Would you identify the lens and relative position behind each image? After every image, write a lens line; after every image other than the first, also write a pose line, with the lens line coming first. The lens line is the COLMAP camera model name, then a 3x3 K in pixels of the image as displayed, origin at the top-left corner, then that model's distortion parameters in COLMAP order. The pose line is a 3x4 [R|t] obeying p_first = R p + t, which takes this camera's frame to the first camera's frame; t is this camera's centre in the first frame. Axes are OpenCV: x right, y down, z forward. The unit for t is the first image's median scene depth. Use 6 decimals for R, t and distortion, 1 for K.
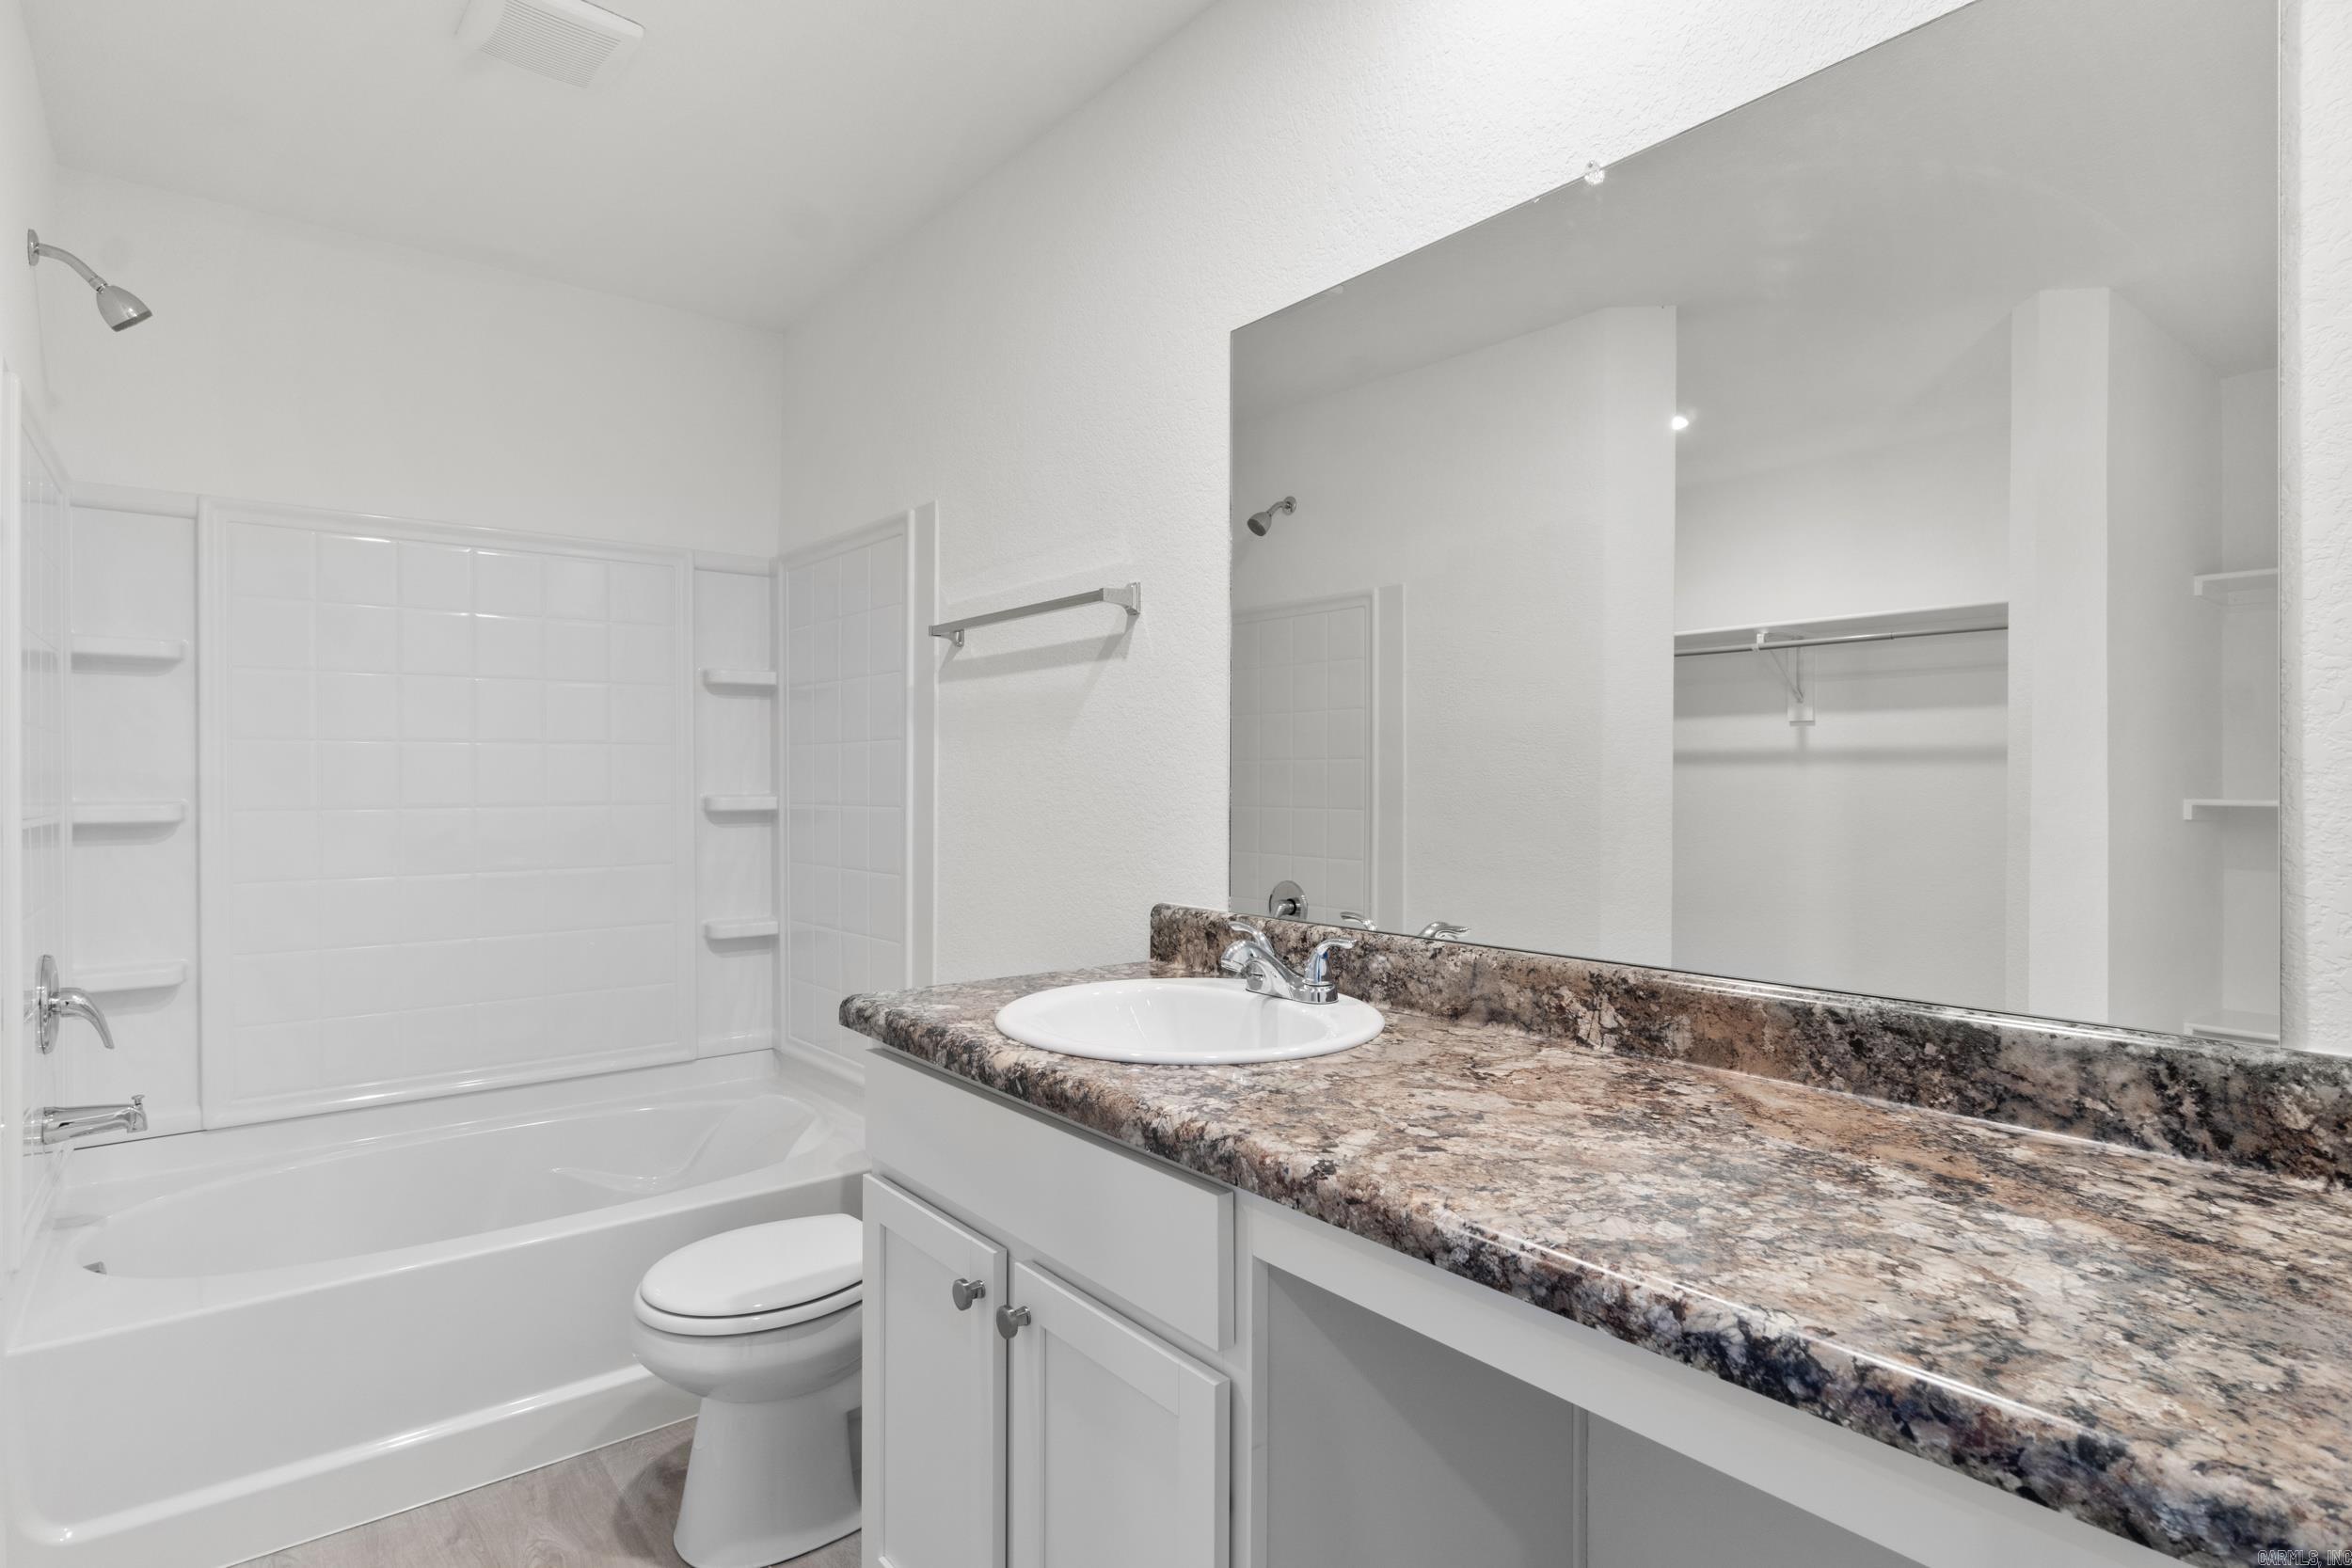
lens RADIAL K [[1183.4, 0, 1151.4], [0, 1183.4, 767.2], [0, 0, 1]] dist [-0.012790, 0.007252]
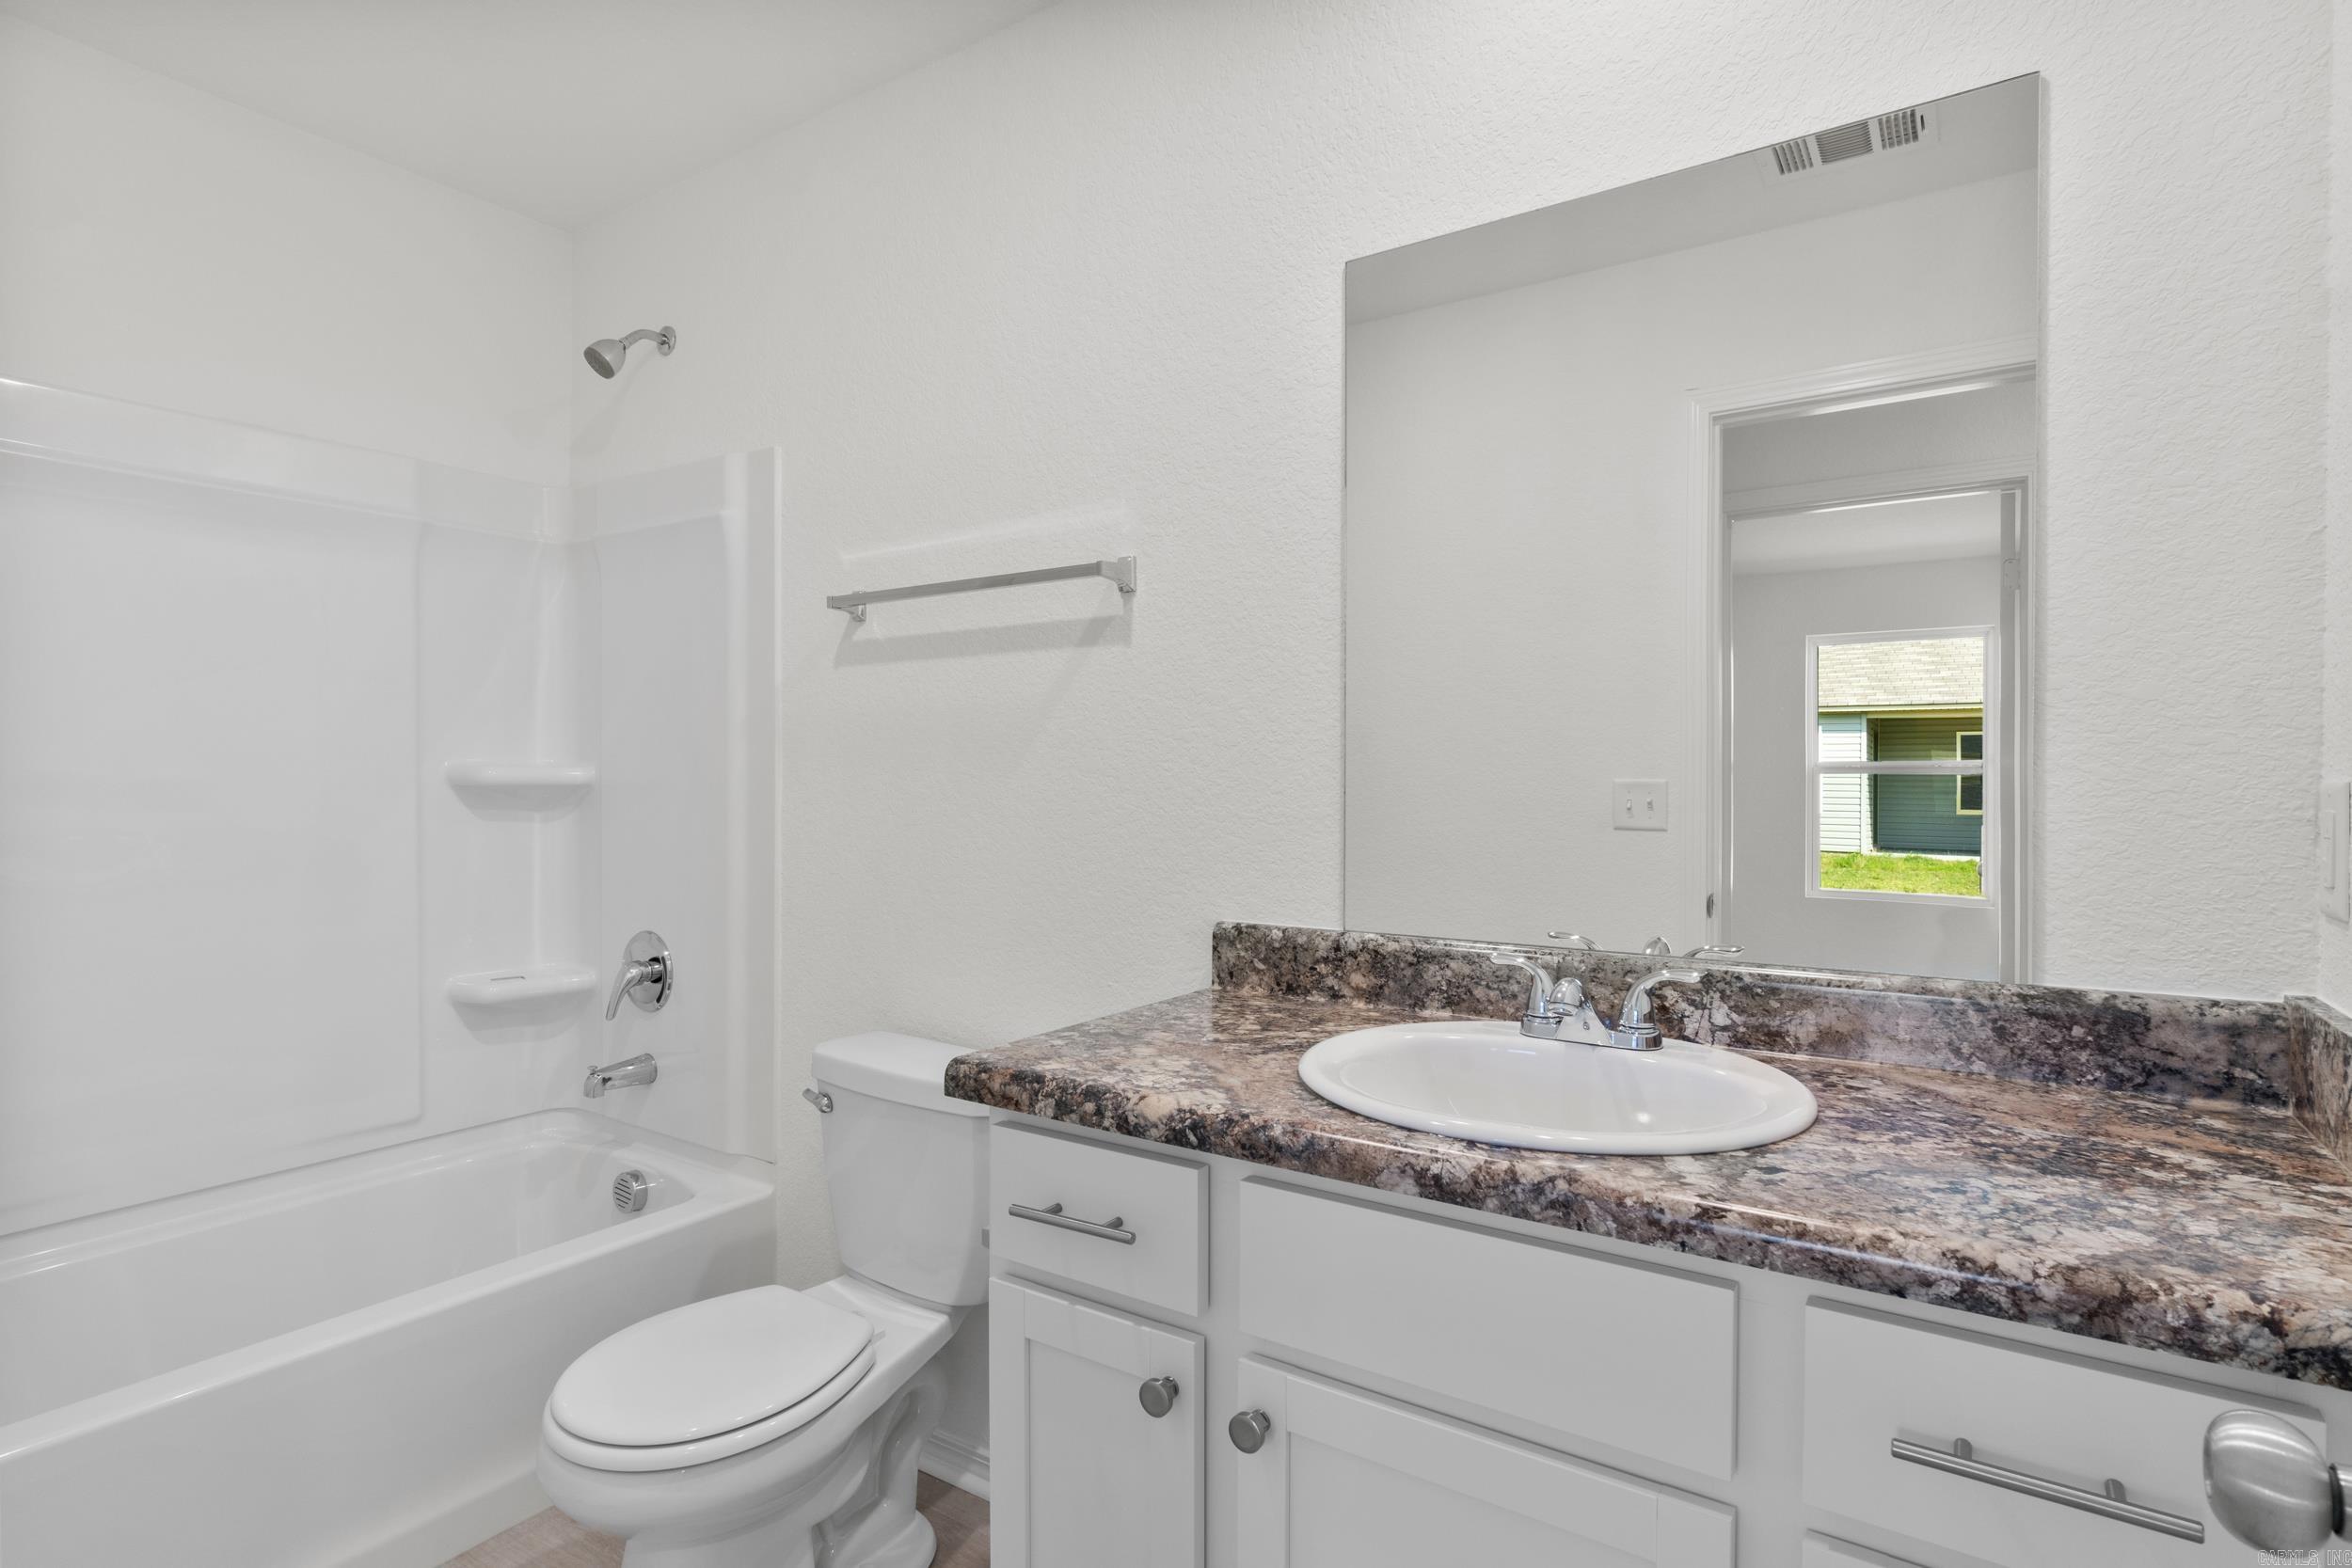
lens RADIAL K [[1183.4, 0, 1180.9], [0, 1183.4, 779.8], [0, 0, 1]] dist [-0.012790, 0.007252]
pose [[0.951324, 0.006529, 0.308123, -0.438249], [-0.008782, 0.999944, 0.005925, 0.011496], [-0.308067, -0.008342, 0.951328, 0.229569]]
